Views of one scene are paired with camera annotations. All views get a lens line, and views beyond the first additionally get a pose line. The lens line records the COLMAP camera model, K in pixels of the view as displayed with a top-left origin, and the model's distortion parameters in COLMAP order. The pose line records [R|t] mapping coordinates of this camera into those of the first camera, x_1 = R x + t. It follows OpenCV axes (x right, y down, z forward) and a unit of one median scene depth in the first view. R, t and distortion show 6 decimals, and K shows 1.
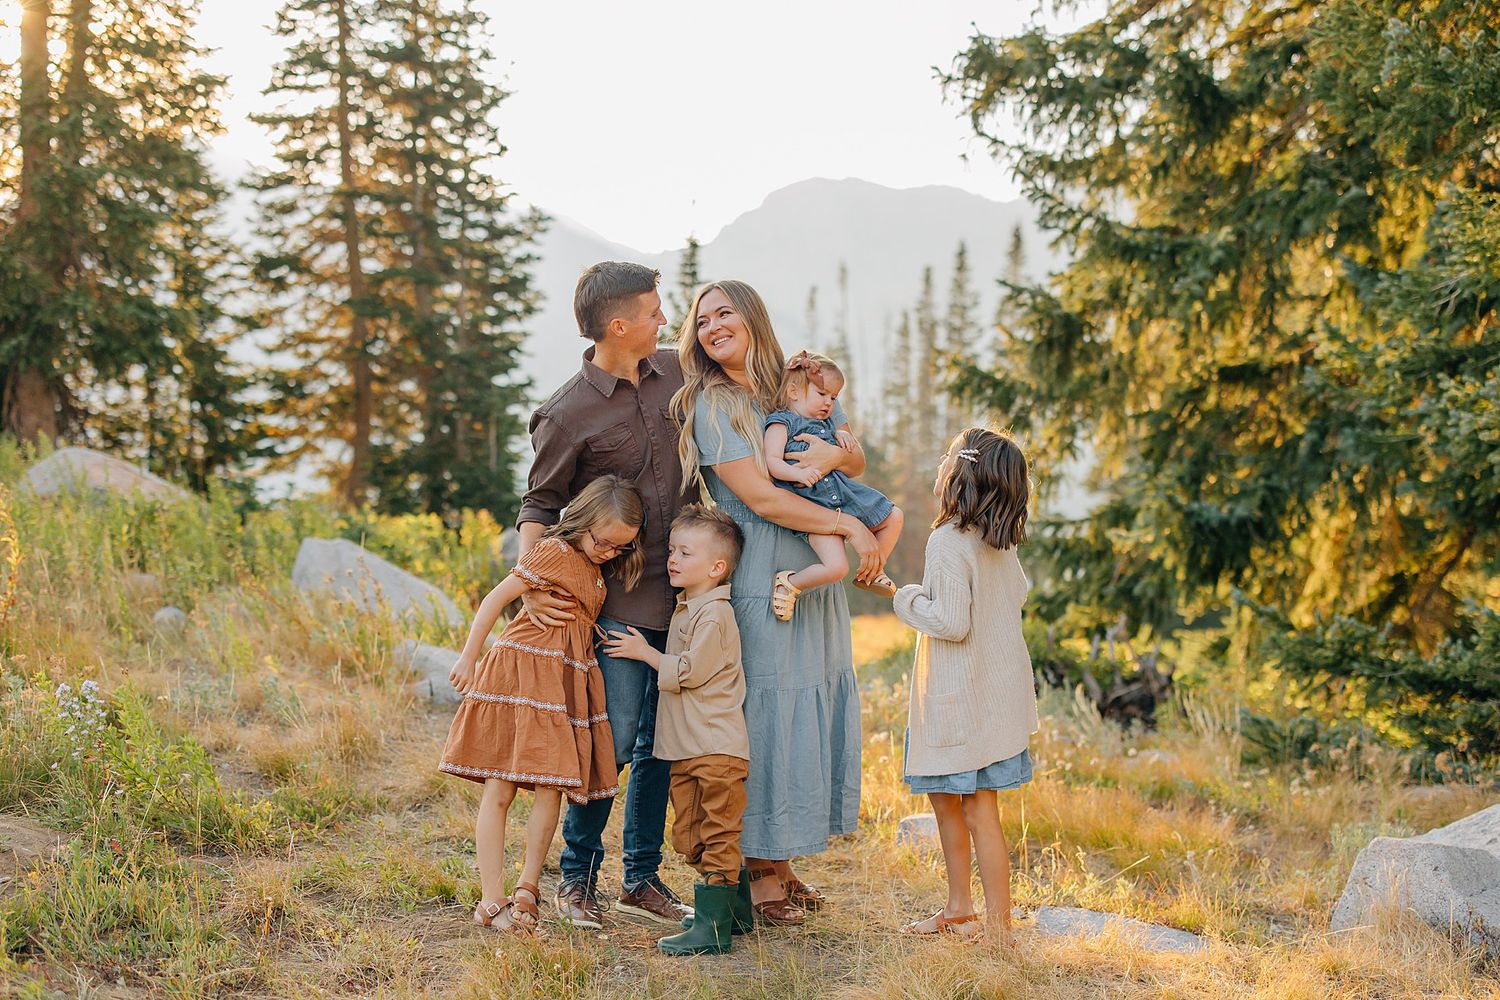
lens RADIAL K [[2816.1, 0, 664.7], [0, 2816.1, 471.1], [0, 0, 1]] dist [0.050852, 0.000000]
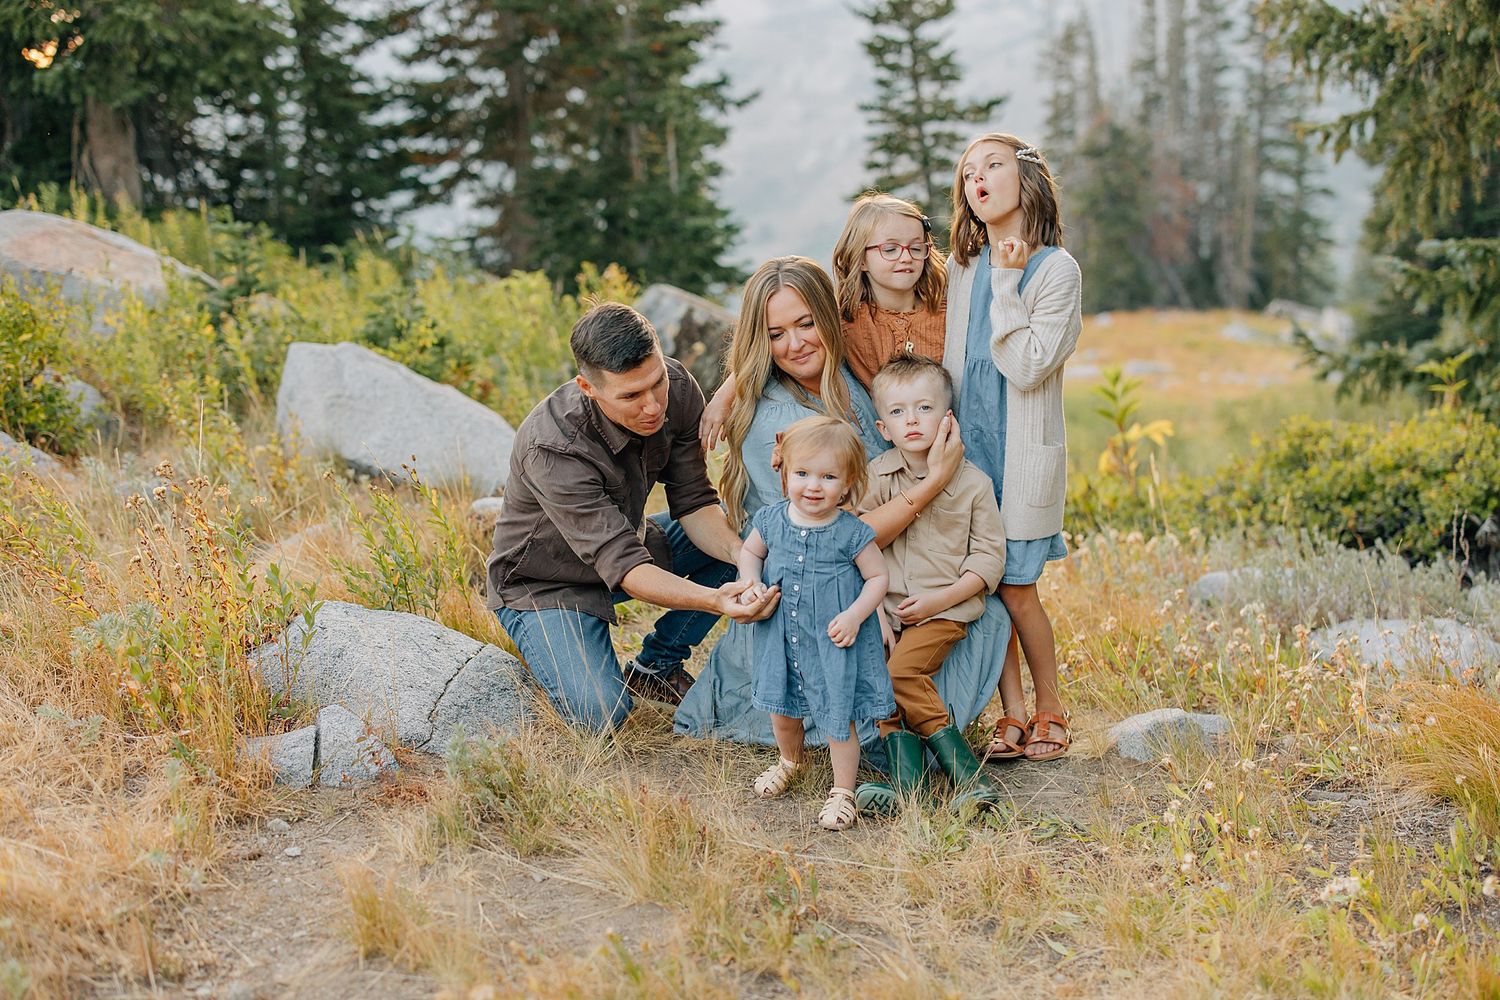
lens RADIAL K [[2061.5, 0, 747.0], [0, 2061.5, 490.8], [0, 0, 1]] dist [0.024657, 0.000000]
pose [[0.994672, -0.042453, -0.093945, 0.017673], [0.057119, 0.985559, 0.159406, -0.011613], [0.085822, -0.163922, 0.982733, 0.515686]]
